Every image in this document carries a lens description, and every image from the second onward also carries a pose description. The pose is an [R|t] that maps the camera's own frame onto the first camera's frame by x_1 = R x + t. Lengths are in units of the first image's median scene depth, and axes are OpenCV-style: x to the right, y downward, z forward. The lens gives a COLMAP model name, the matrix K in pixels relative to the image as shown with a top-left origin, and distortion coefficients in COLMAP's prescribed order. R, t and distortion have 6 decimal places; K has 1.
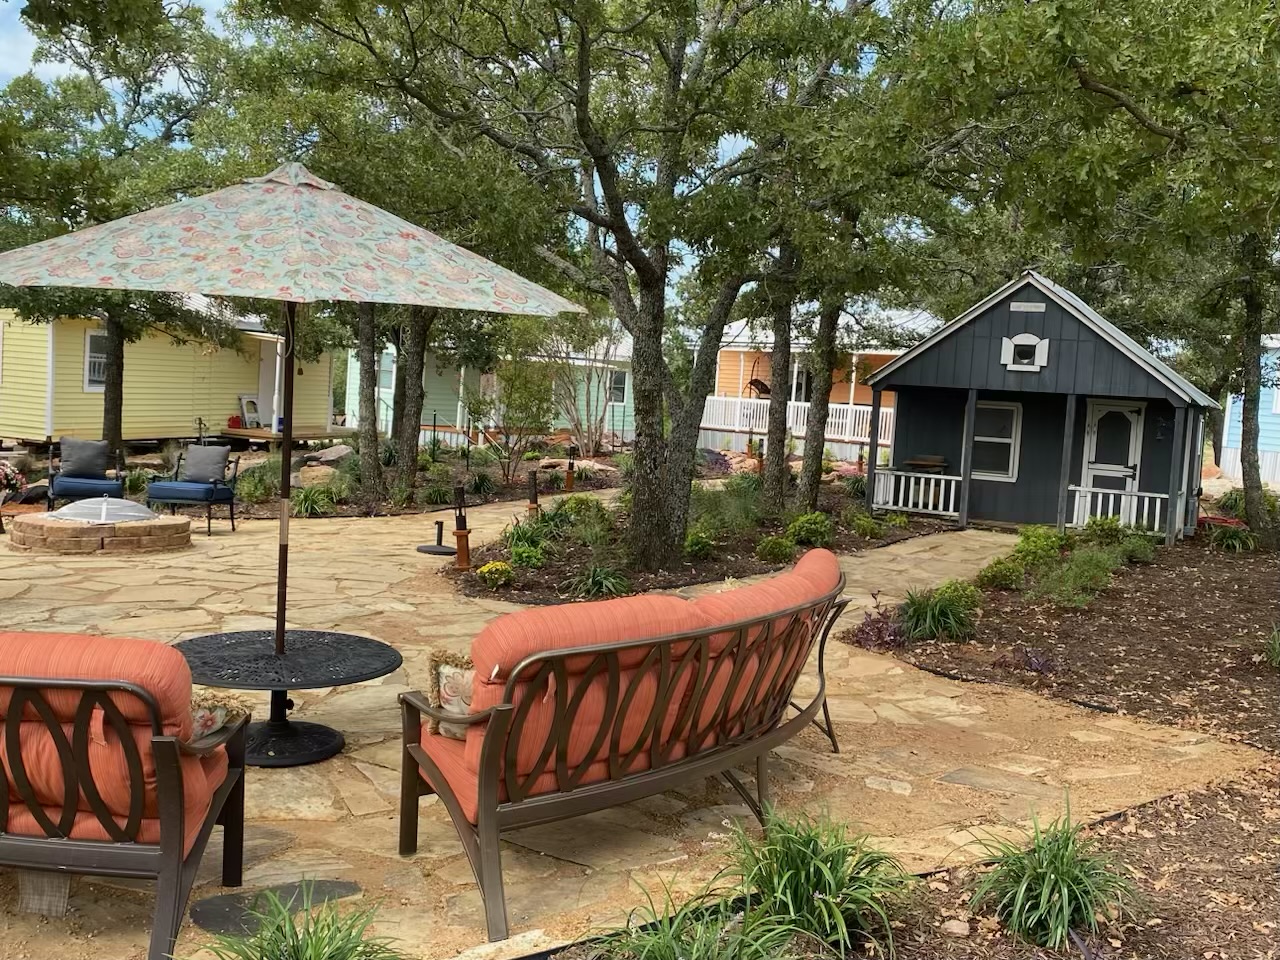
lens RADIAL K [[1314.7, 0, 644.5], [0, 1314.7, 476.3], [0, 0, 1]] dist [0.038585, 0.000000]
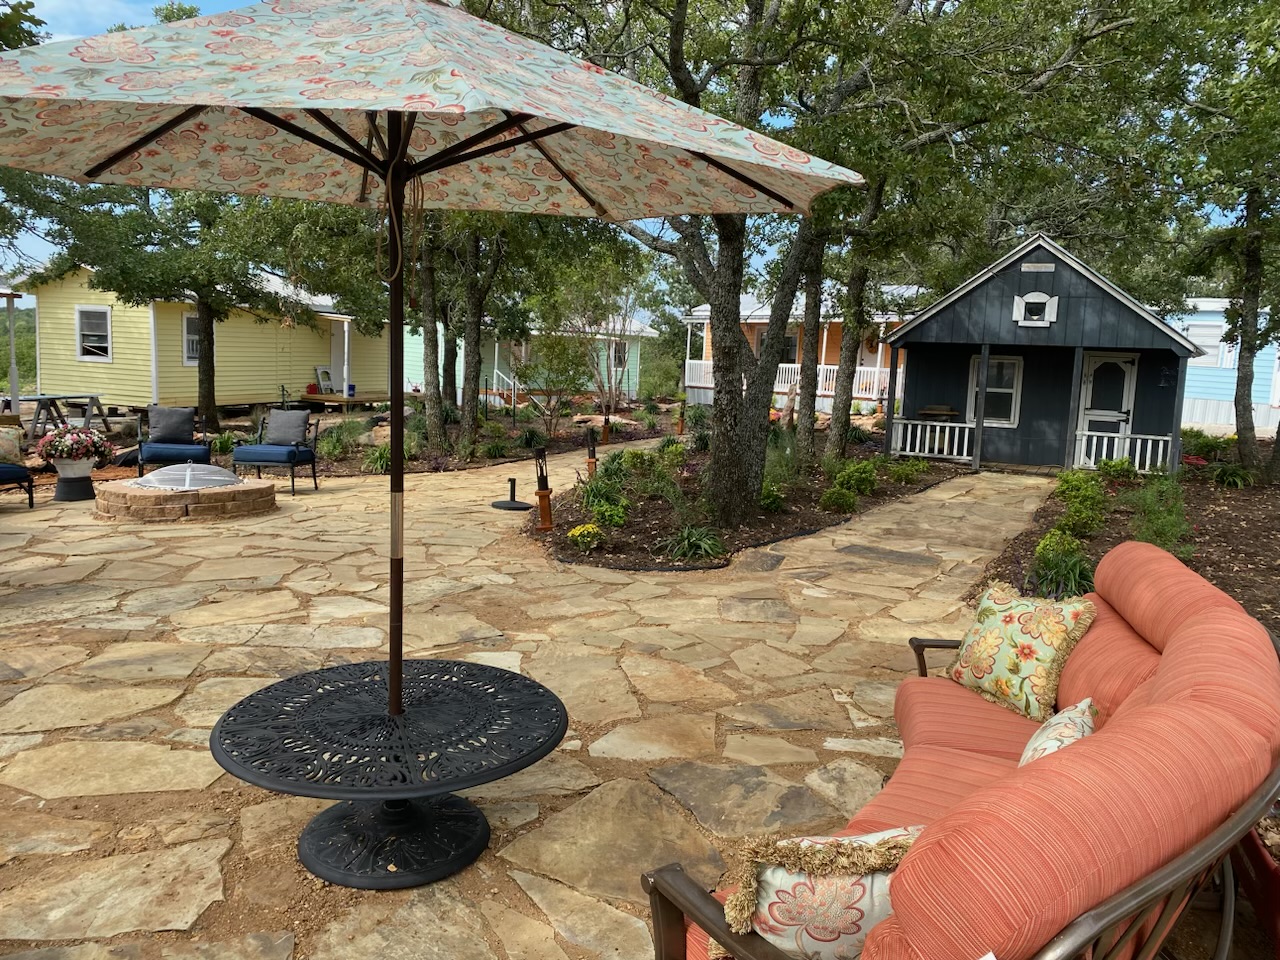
lens RADIAL K [[987.3, 0, 640.4], [0, 987.3, 481.1], [0, 0, 1]] dist [0.043601, -0.006239]
pose [[0.999643, -0.021363, 0.016030, -0.055423], [0.020412, 0.998150, 0.057279, -0.005797], [-0.017224, -0.056931, 0.998230, 0.173857]]
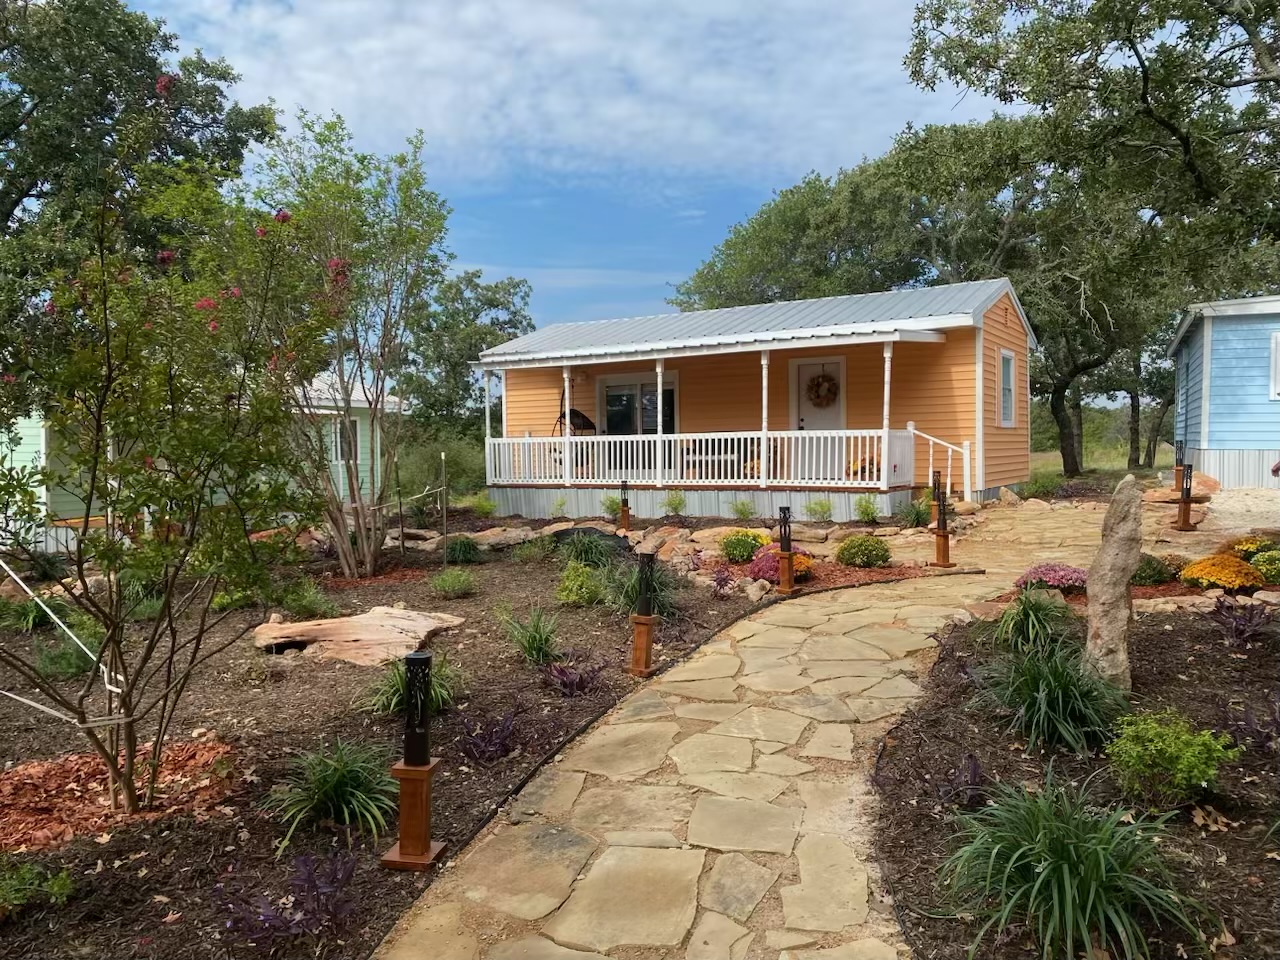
lens RADIAL K [[987.3, 0, 642.7], [0, 987.3, 473.7], [0, 0, 1]] dist [0.043601, -0.006239]
pose [[0.952111, -0.086525, 0.293253, -0.086700], [0.094999, 0.995368, -0.014750, -0.063492], [-0.290618, 0.041903, 0.955921, 1.114270]]
